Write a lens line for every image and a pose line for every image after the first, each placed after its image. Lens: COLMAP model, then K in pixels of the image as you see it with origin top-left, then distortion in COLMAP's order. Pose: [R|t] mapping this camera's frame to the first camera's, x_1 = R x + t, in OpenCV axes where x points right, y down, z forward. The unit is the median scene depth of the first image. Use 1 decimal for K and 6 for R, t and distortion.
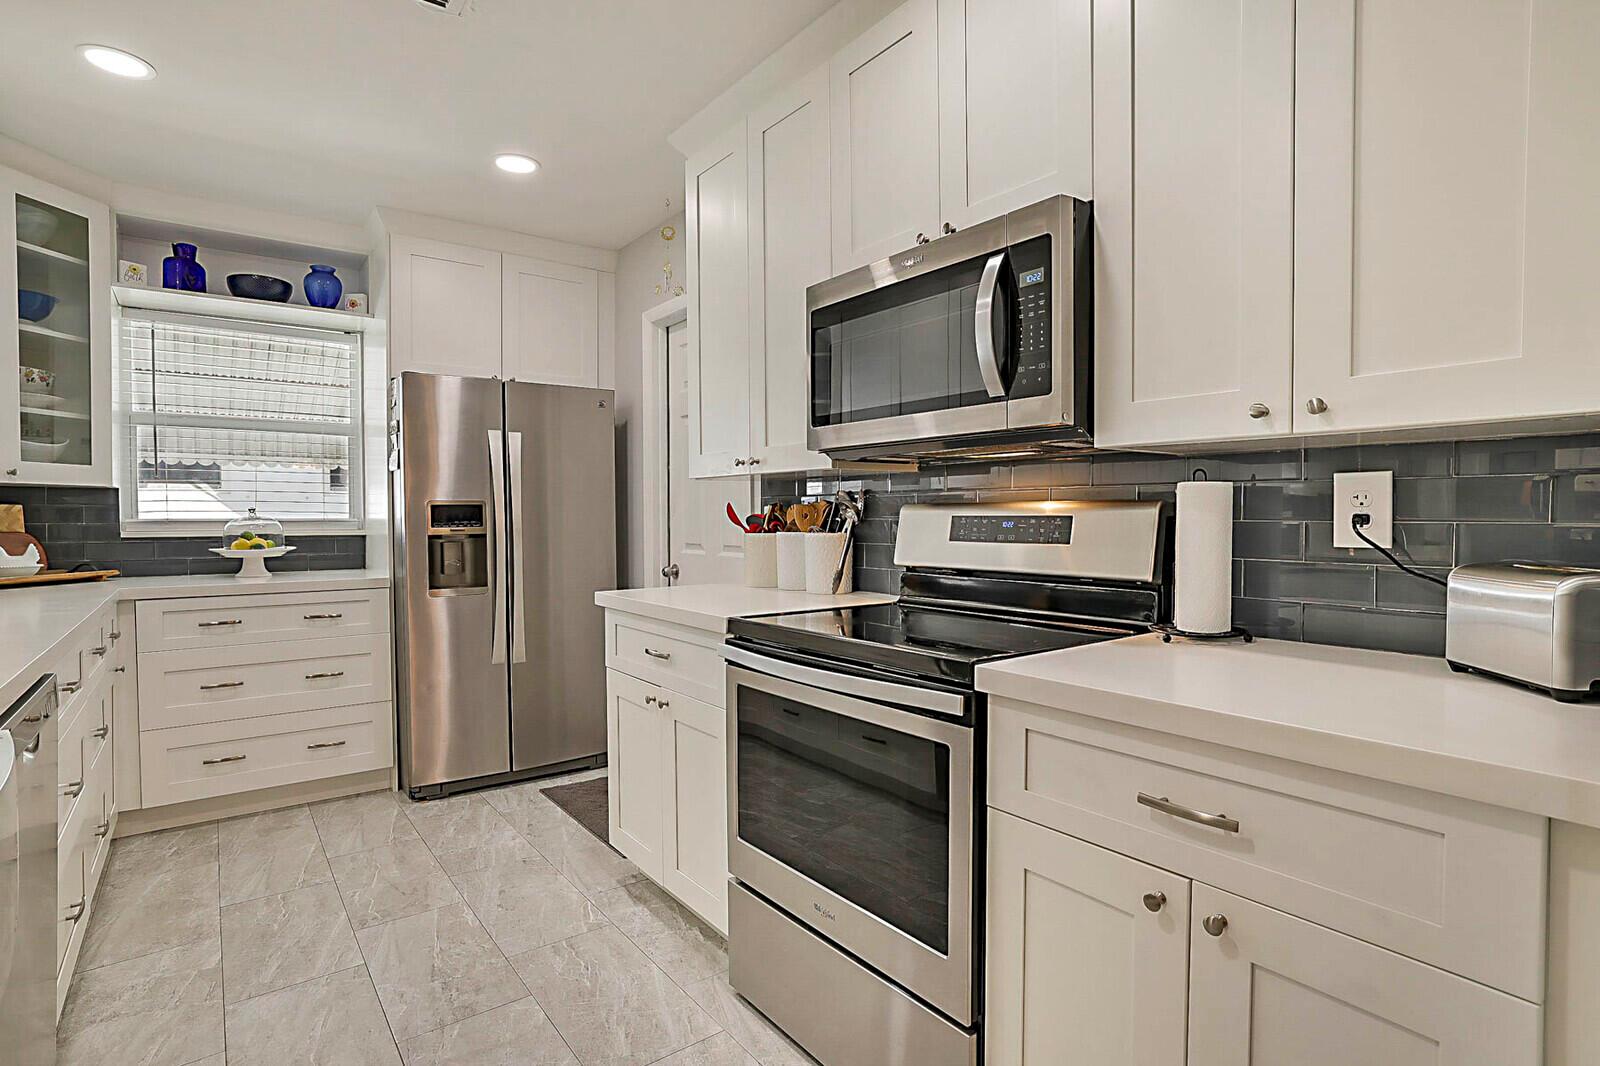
lens RADIAL K [[799.6, 0, 804.0], [0, 799.6, 533.8], [0, 0, 1]] dist [-0.023072, 0.004500]
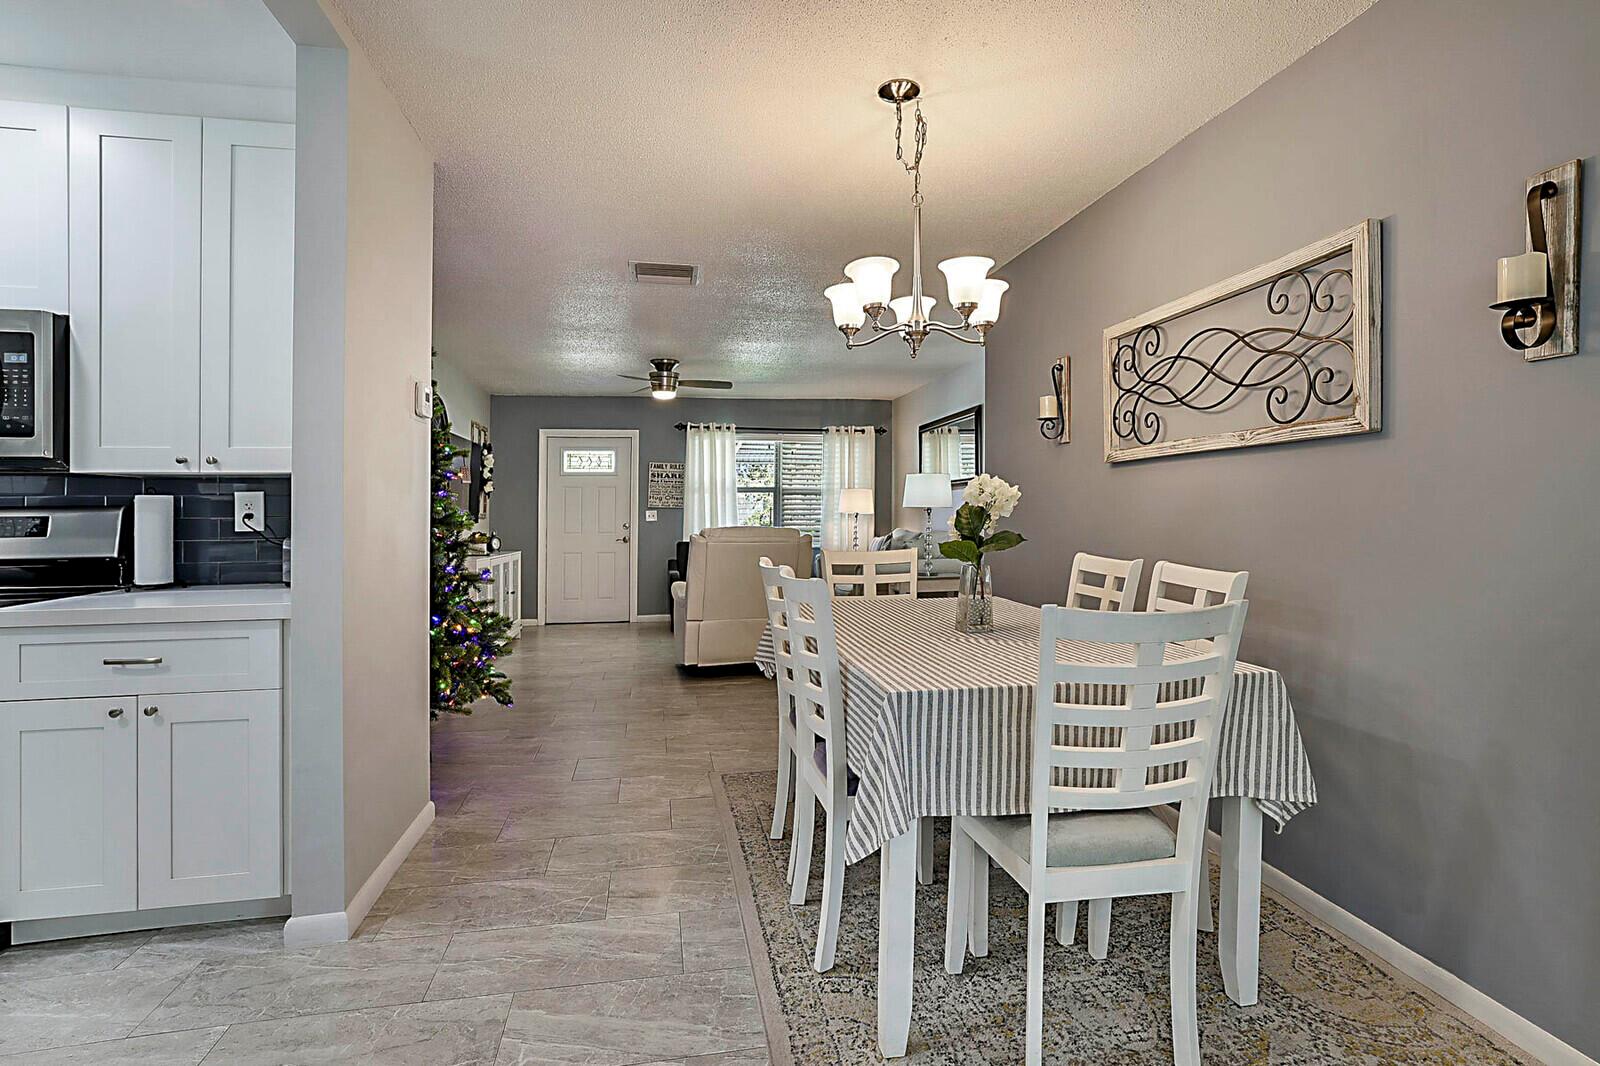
lens RADIAL K [[799.6, 0, 832.6], [0, 799.6, 502.8], [0, 0, 1]] dist [-0.023072, 0.004500]
pose [[0.434144, 0.000832, 0.900843, -0.384058], [0.029936, 0.999434, -0.015350, 0.019232], [-0.900346, 0.033631, 0.433874, -1.039433]]
